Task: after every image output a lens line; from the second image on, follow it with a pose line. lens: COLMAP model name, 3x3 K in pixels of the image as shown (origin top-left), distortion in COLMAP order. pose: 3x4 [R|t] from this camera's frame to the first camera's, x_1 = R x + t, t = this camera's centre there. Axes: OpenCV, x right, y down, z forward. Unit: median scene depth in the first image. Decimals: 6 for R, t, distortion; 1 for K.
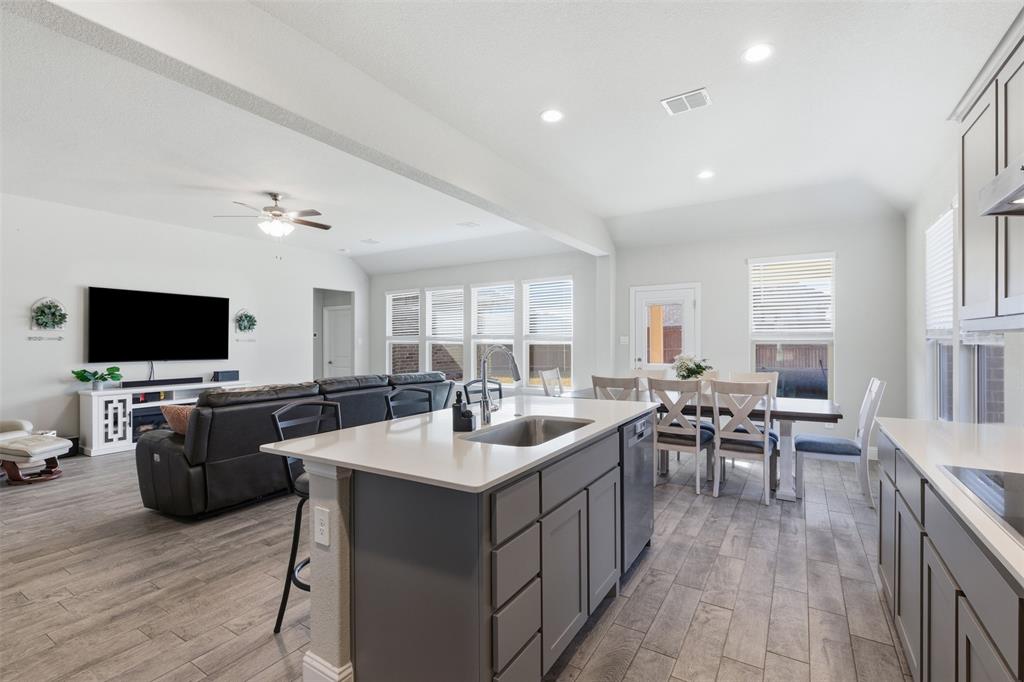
lens RADIAL K [[461.8, 0, 511.3], [0, 461.8, 341.5], [0, 0, 1]] dist [-0.002155, 0.001573]
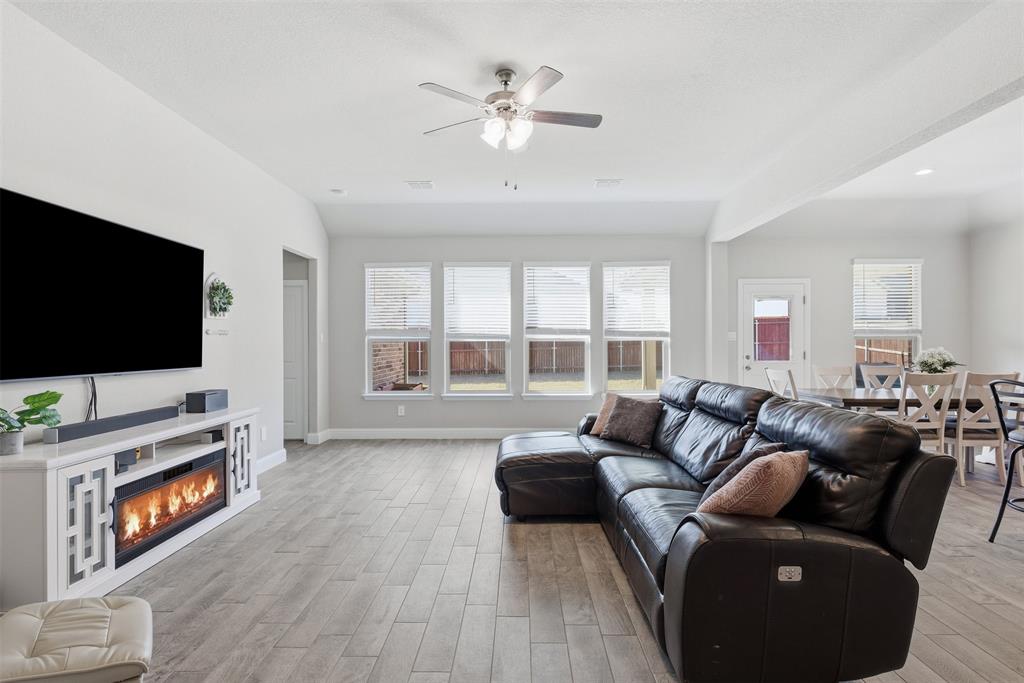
lens RADIAL K [[497.7, 0, 502.0], [0, 497.7, 339.1], [0, 0, 1]] dist [-0.009205, 0.002044]
pose [[0.860245, 0.004011, 0.509865, -0.777770], [-0.000896, 0.999979, -0.006355, 0.012056], [-0.509880, 0.005010, 0.860231, 0.447918]]
